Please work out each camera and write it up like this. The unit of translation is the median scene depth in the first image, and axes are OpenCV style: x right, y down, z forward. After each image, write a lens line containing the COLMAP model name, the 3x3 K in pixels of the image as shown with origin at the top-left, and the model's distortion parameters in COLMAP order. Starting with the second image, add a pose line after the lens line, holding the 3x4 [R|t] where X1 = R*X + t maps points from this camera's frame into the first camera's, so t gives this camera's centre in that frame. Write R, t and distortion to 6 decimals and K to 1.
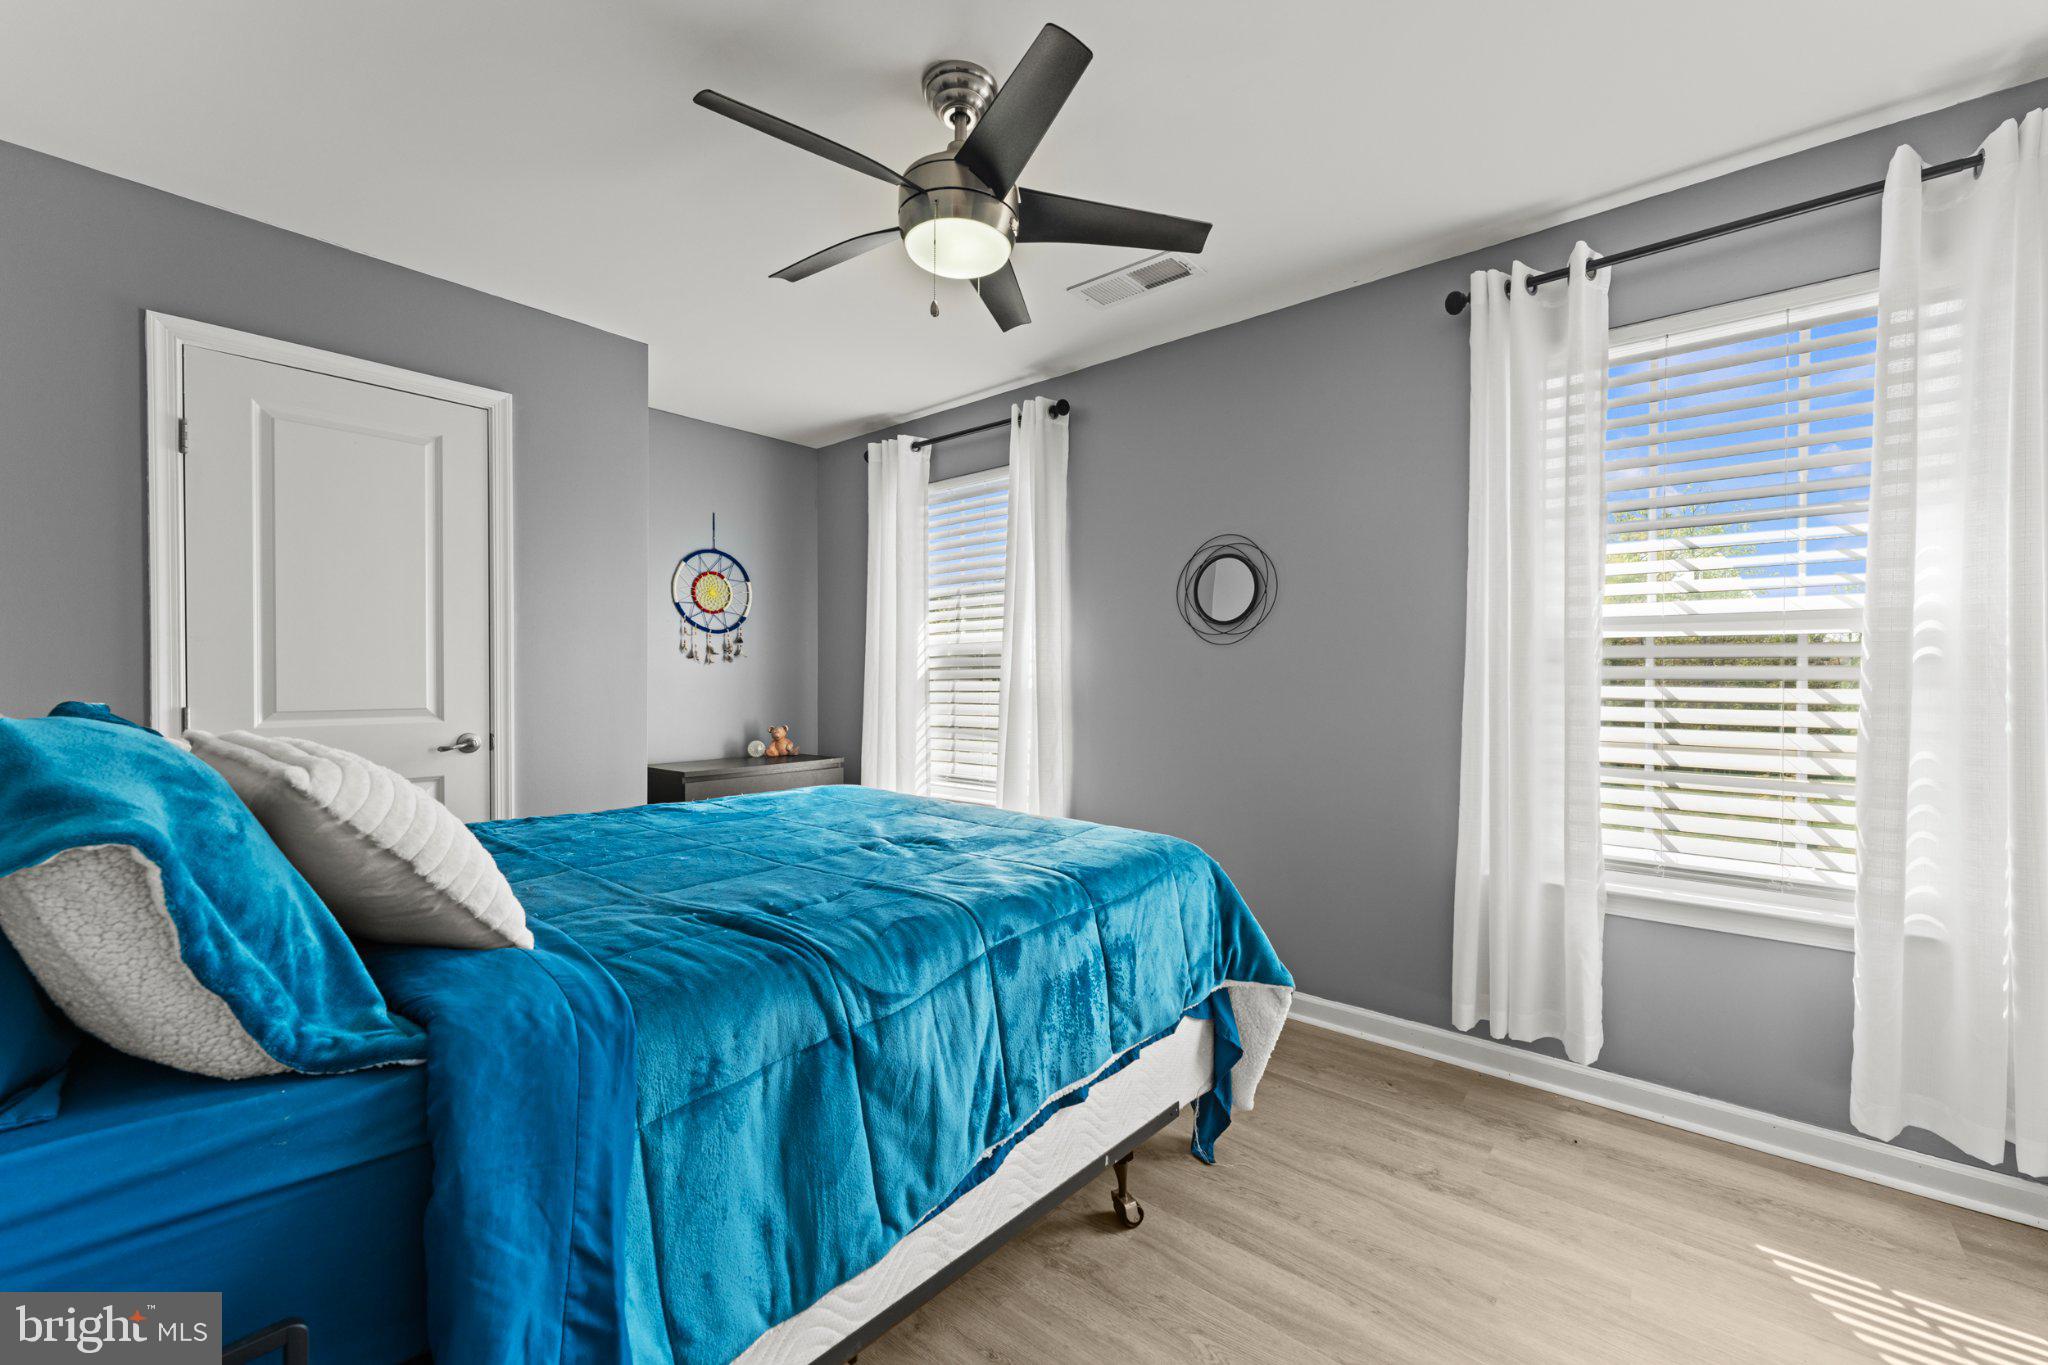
lens RADIAL K [[825.9, 0, 1020.8], [0, 825.9, 677.8], [0, 0, 1]] dist [0.001915, 0.000605]
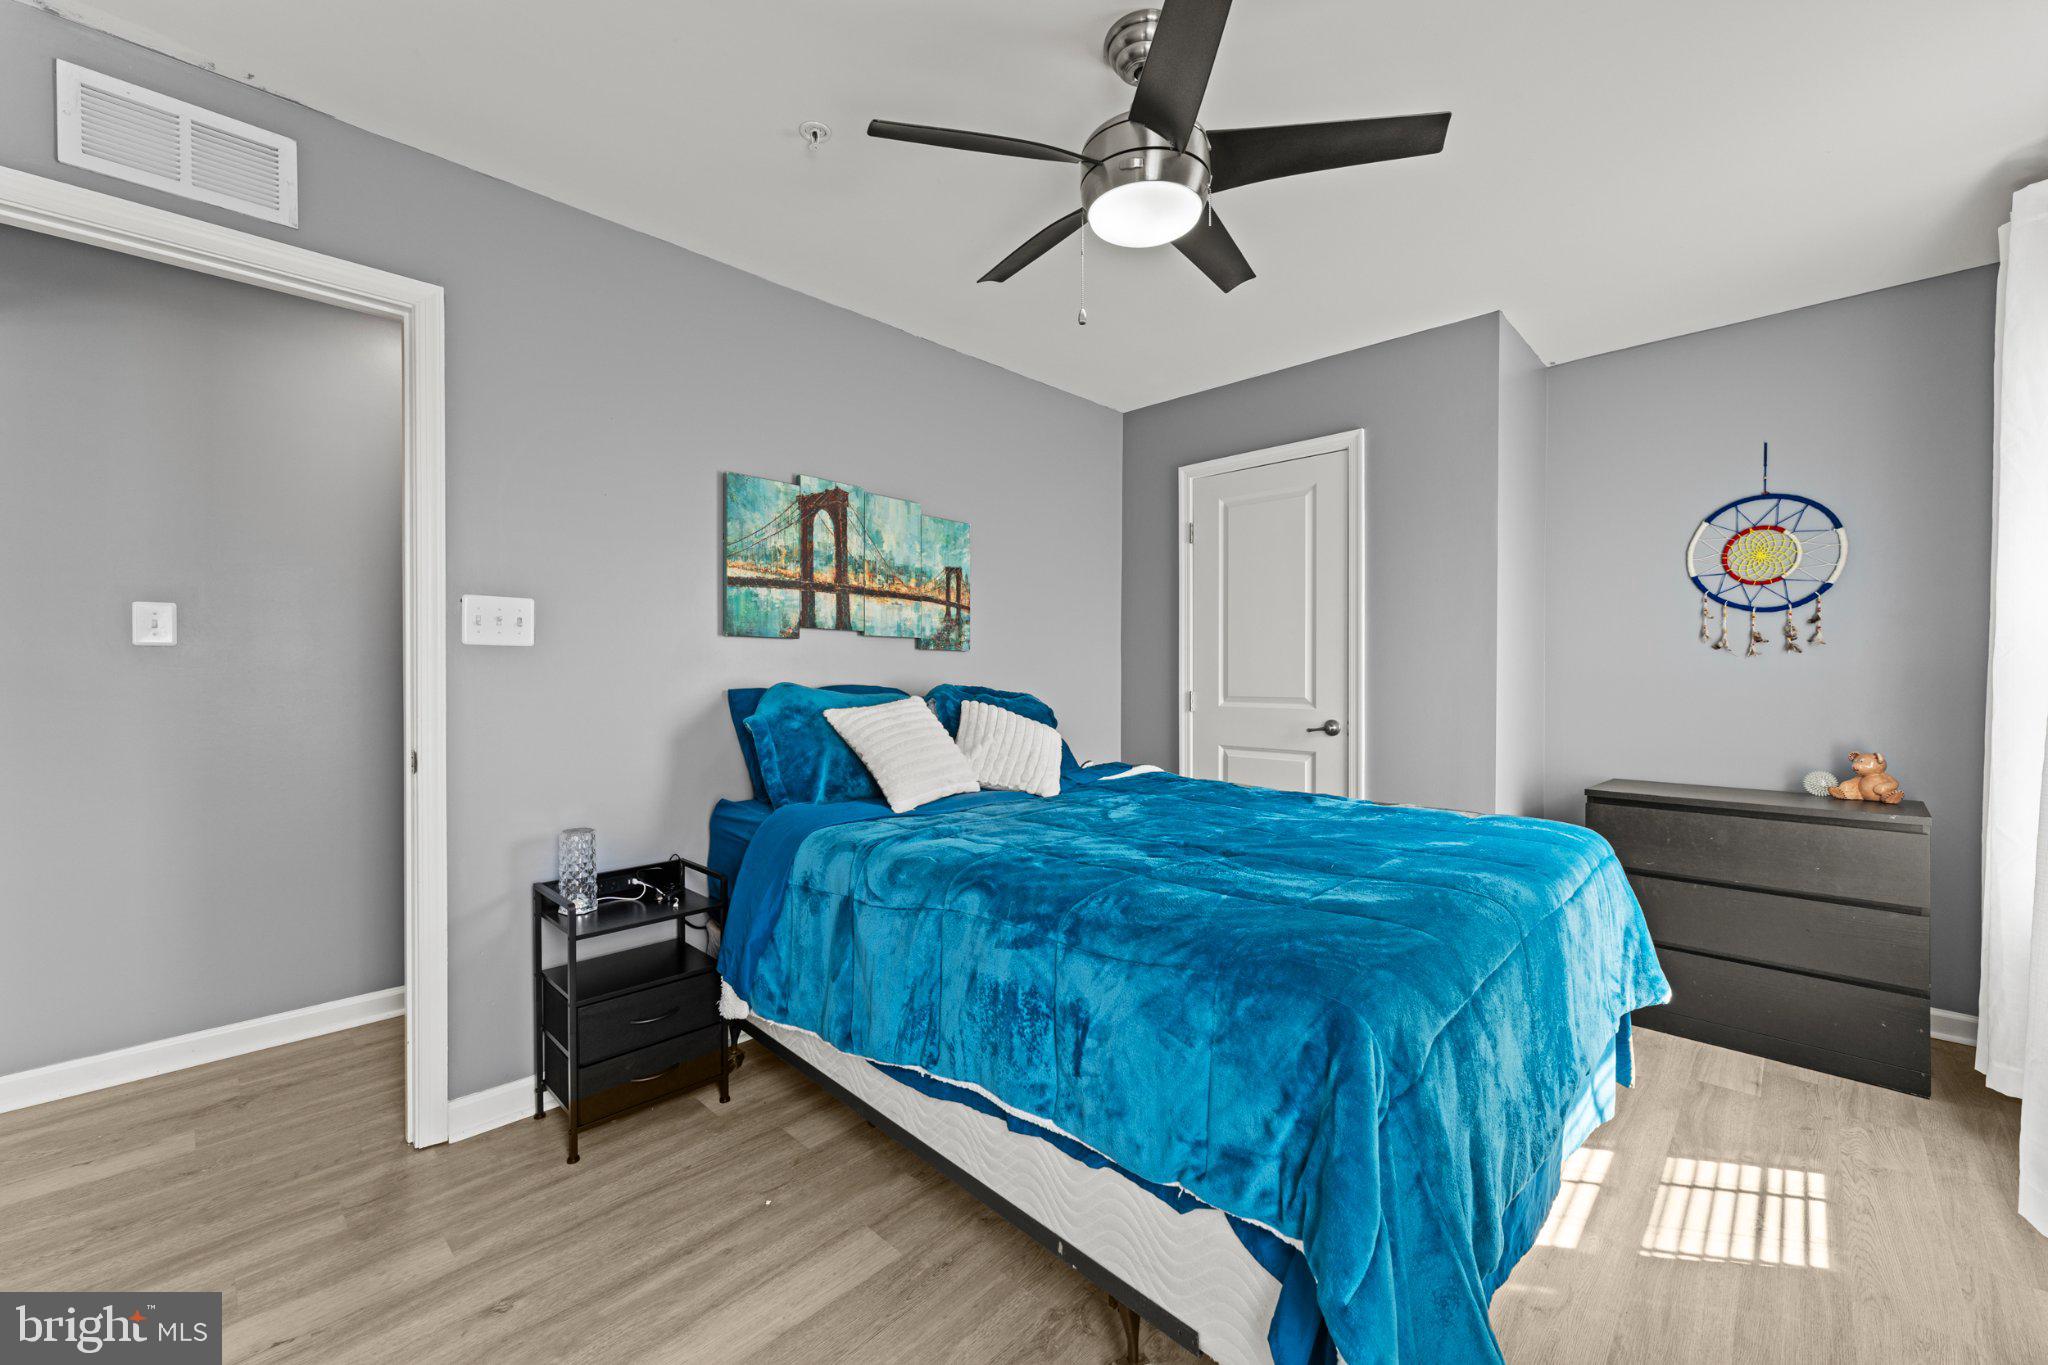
lens RADIAL K [[825.9, 0, 1023.9], [0, 825.9, 684.3], [0, 0, 1]] dist [0.001915, 0.000605]
pose [[-0.087595, 0.013615, -0.996063, 0.397459], [-0.001235, 0.999904, 0.013776, -0.001350], [0.996155, 0.002436, -0.087570, 0.437253]]
